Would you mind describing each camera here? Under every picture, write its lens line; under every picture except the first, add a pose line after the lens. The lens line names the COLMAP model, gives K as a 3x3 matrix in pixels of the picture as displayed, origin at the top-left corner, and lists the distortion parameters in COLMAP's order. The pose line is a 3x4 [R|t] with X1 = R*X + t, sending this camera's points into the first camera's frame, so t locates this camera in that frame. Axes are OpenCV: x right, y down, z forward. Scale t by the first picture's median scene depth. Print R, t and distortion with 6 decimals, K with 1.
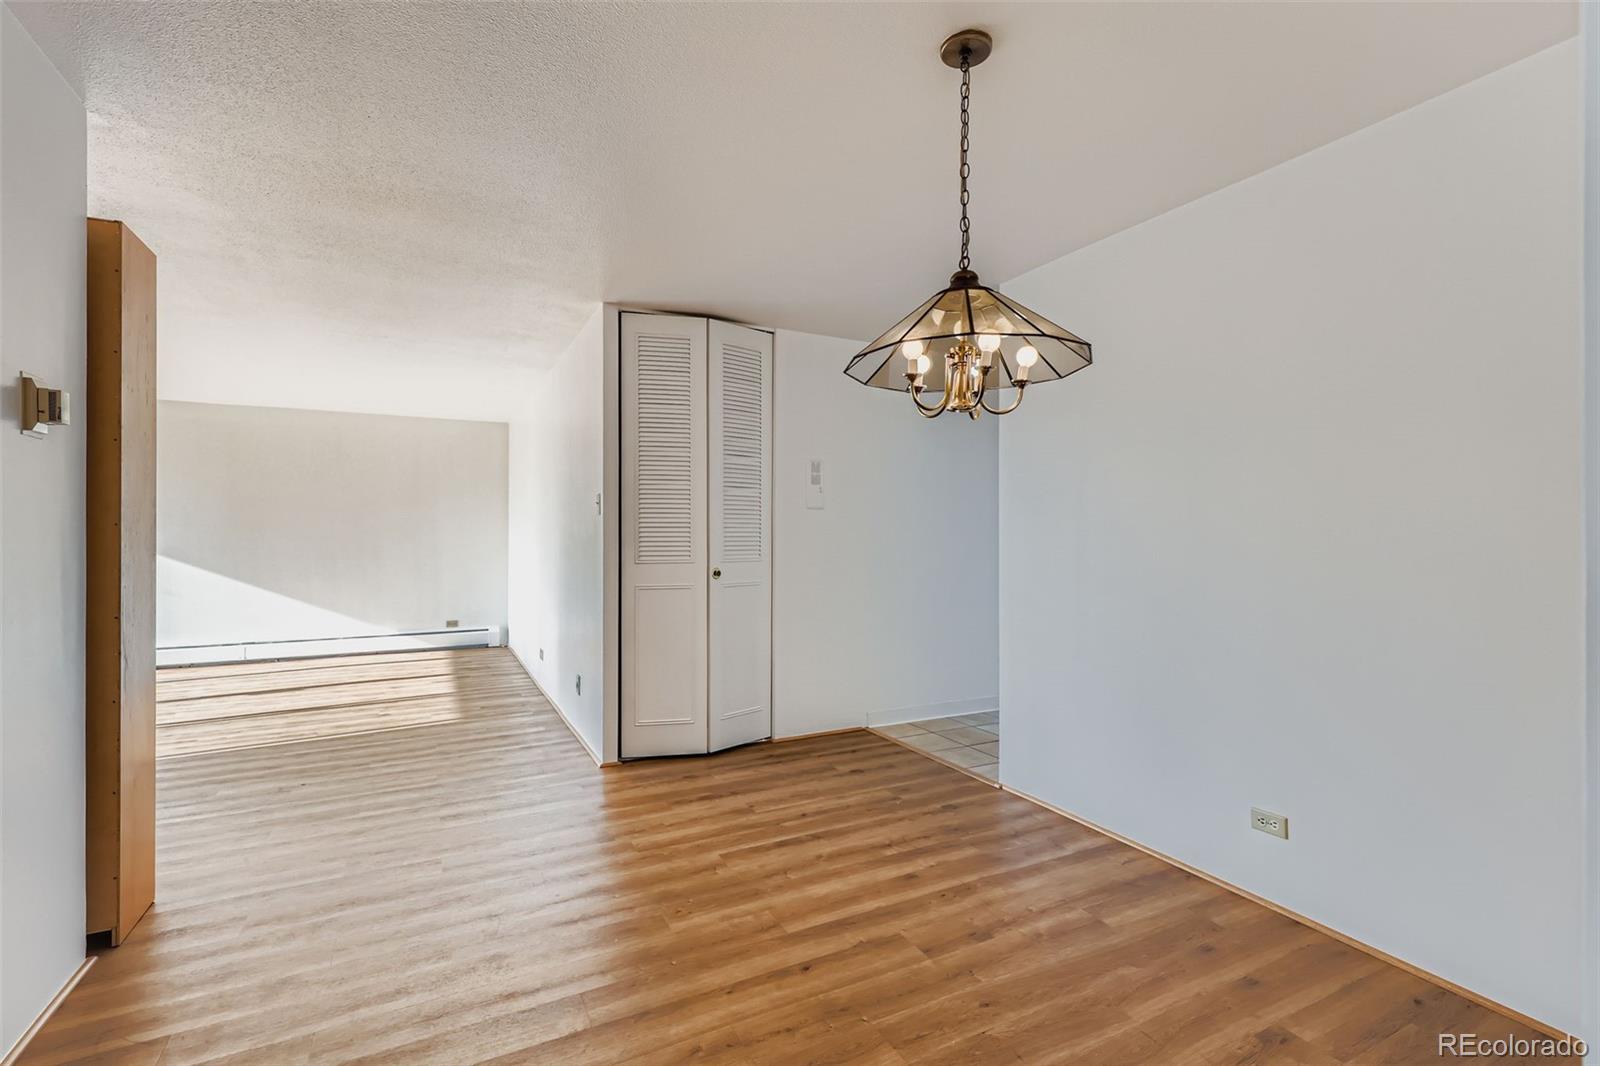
lens RADIAL K [[736.9, 0, 808.0], [0, 736.9, 537.8], [0, 0, 1]] dist [0.004100, -0.002730]
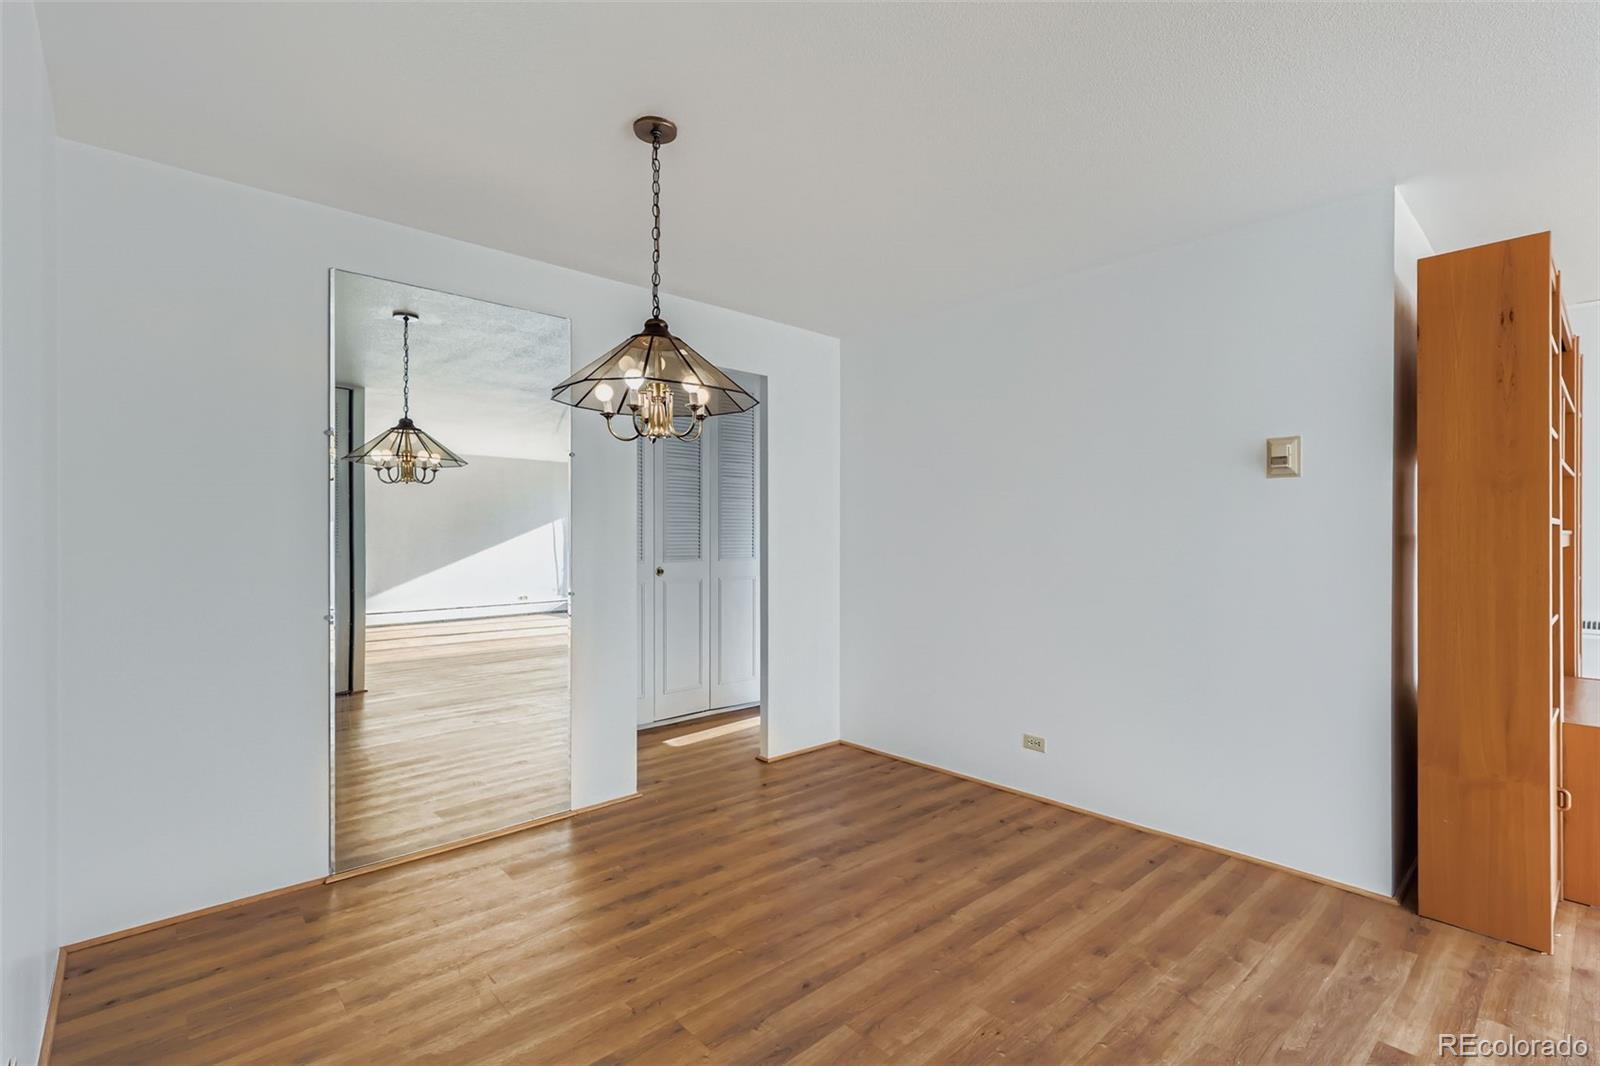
lens RADIAL K [[736.9, 0, 811.7], [0, 736.9, 533.5], [0, 0, 1]] dist [0.004100, -0.002730]
pose [[-0.965698, -0.000944, -0.259668, 0.217289], [-0.002984, 0.999968, 0.007460, -0.021061], [0.259652, 0.007979, -0.965669, 1.723452]]
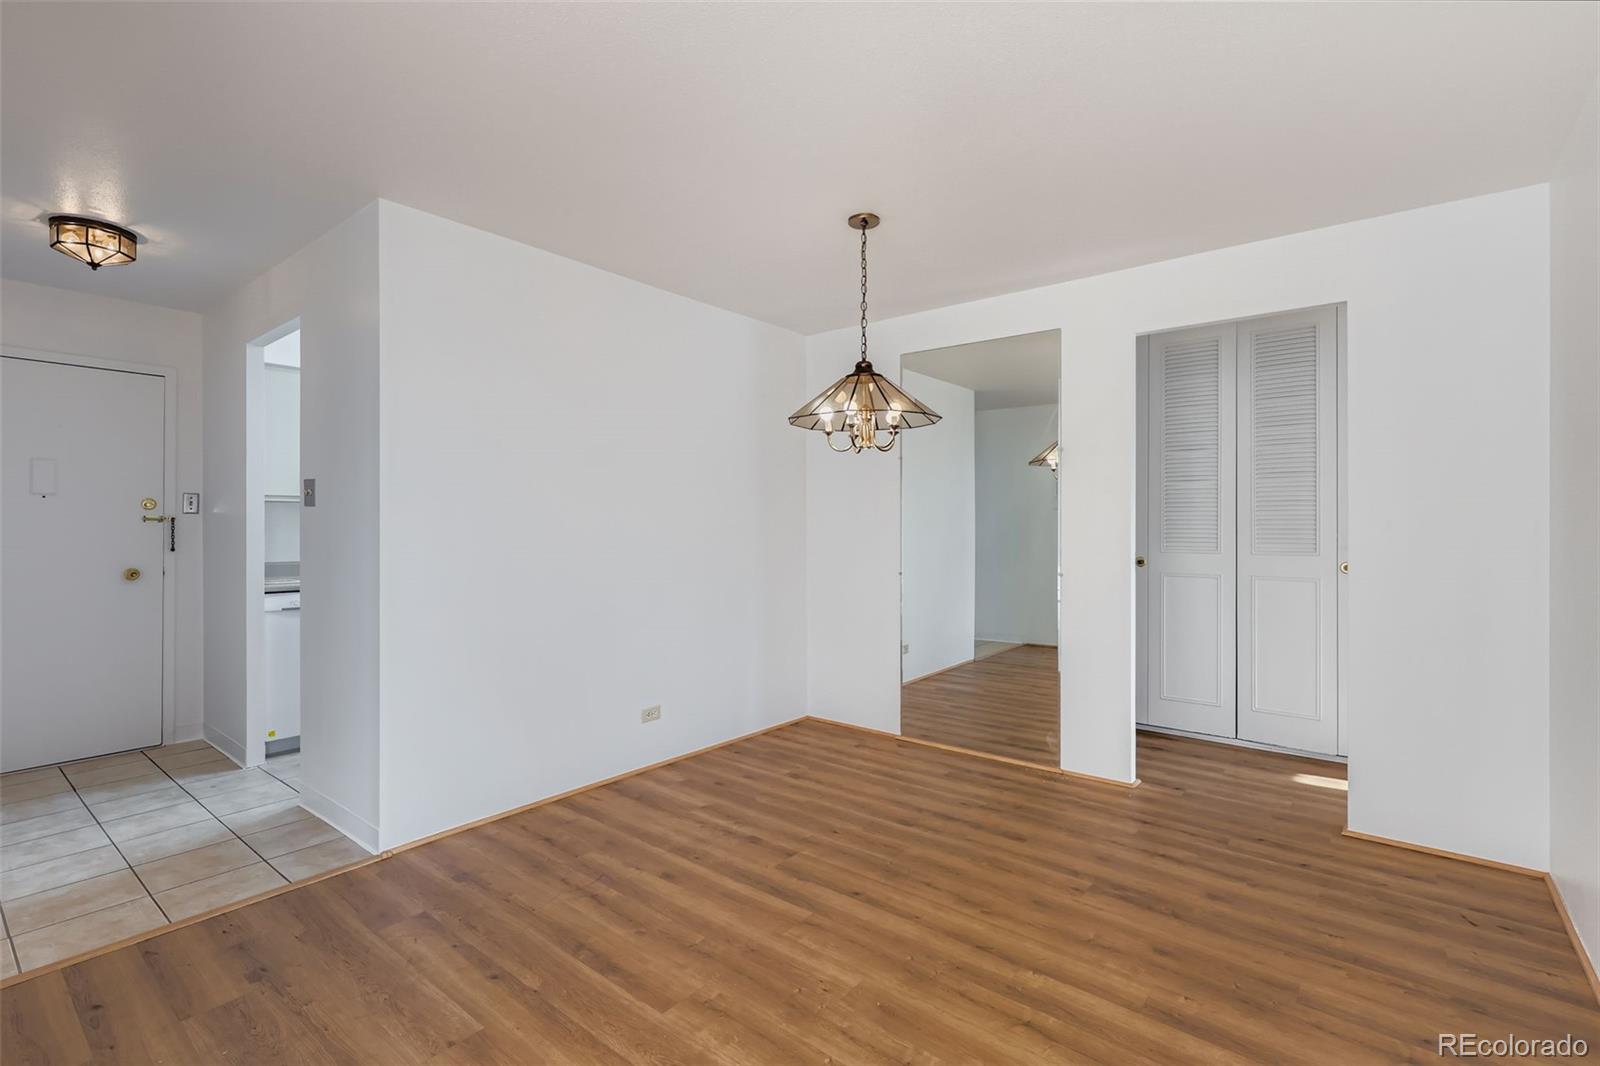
lens RADIAL K [[736.9, 0, 803.1], [0, 736.9, 519.9], [0, 0, 1]] dist [0.004100, -0.002730]
pose [[-0.402891, 0.000138, 0.915248, -0.929598], [0.005354, 0.999983, 0.002206, -0.015138], [-0.915232, 0.005789, -0.402885, 1.375008]]
